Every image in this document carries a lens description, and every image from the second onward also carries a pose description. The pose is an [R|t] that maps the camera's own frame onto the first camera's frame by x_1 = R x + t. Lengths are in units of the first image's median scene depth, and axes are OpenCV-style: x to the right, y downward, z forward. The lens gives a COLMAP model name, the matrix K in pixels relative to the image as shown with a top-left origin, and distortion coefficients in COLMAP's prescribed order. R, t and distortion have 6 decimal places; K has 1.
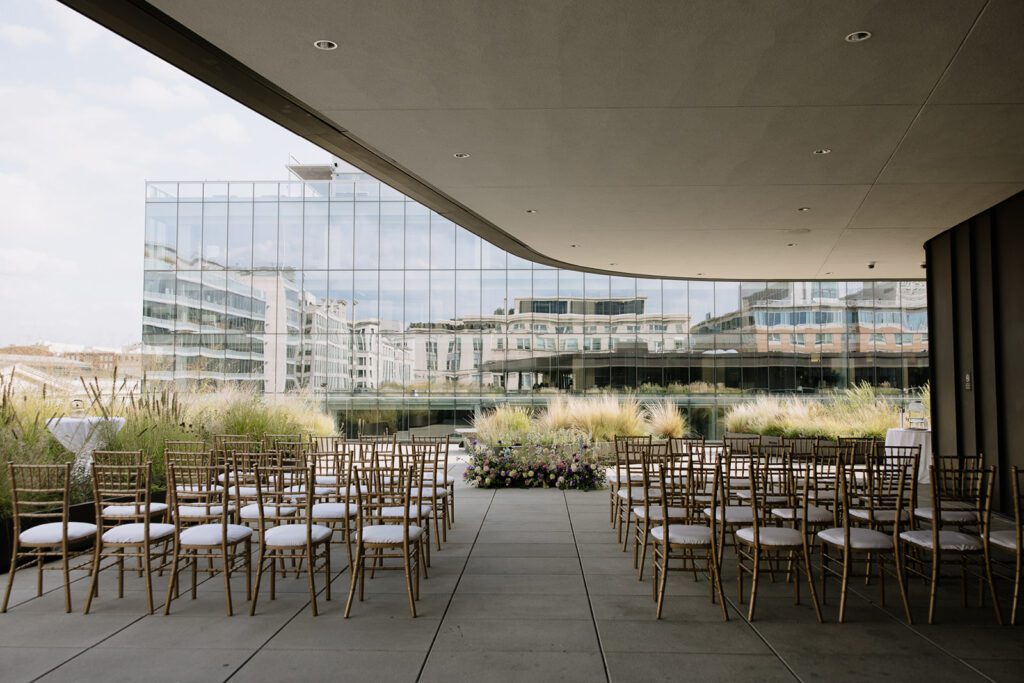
lens RADIAL K [[731.1, 0, 512.0], [0, 731.1, 341.5], [0, 0, 1]] dist [0.003424, 0.002332]
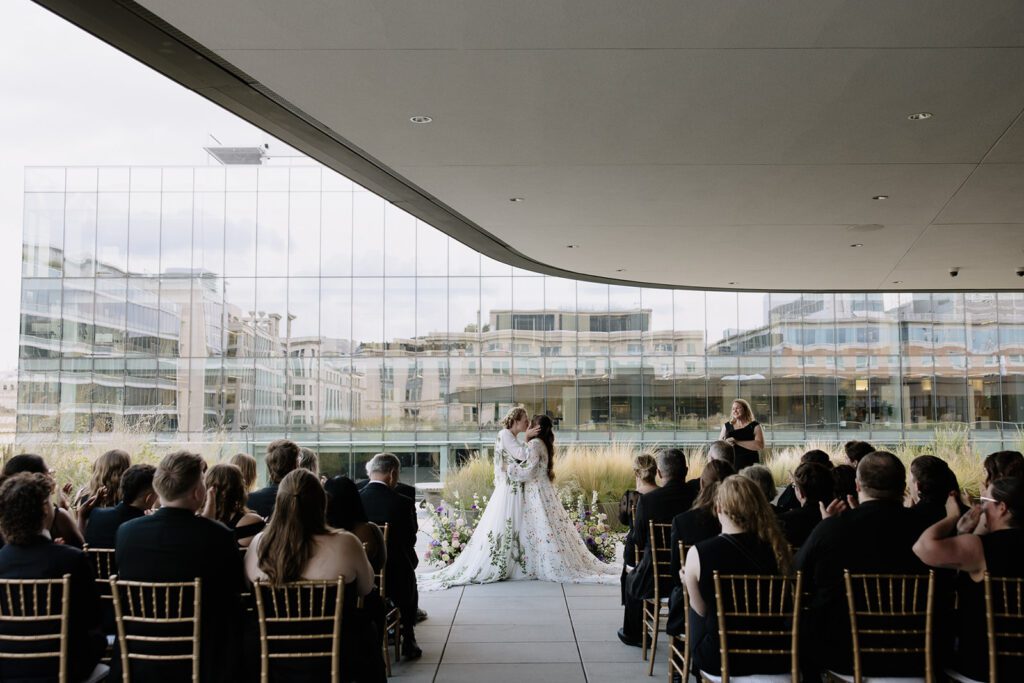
lens RADIAL K [[809.5, 0, 512.0], [0, 809.5, 341.5], [0, 0, 1]] dist [0.001393, 0.002994]
pose [[0.999313, -0.003393, 0.036912, -0.005027], [0.003931, 0.999887, -0.014499, -0.013315], [-0.036858, 0.014634, 0.999213, 0.108525]]
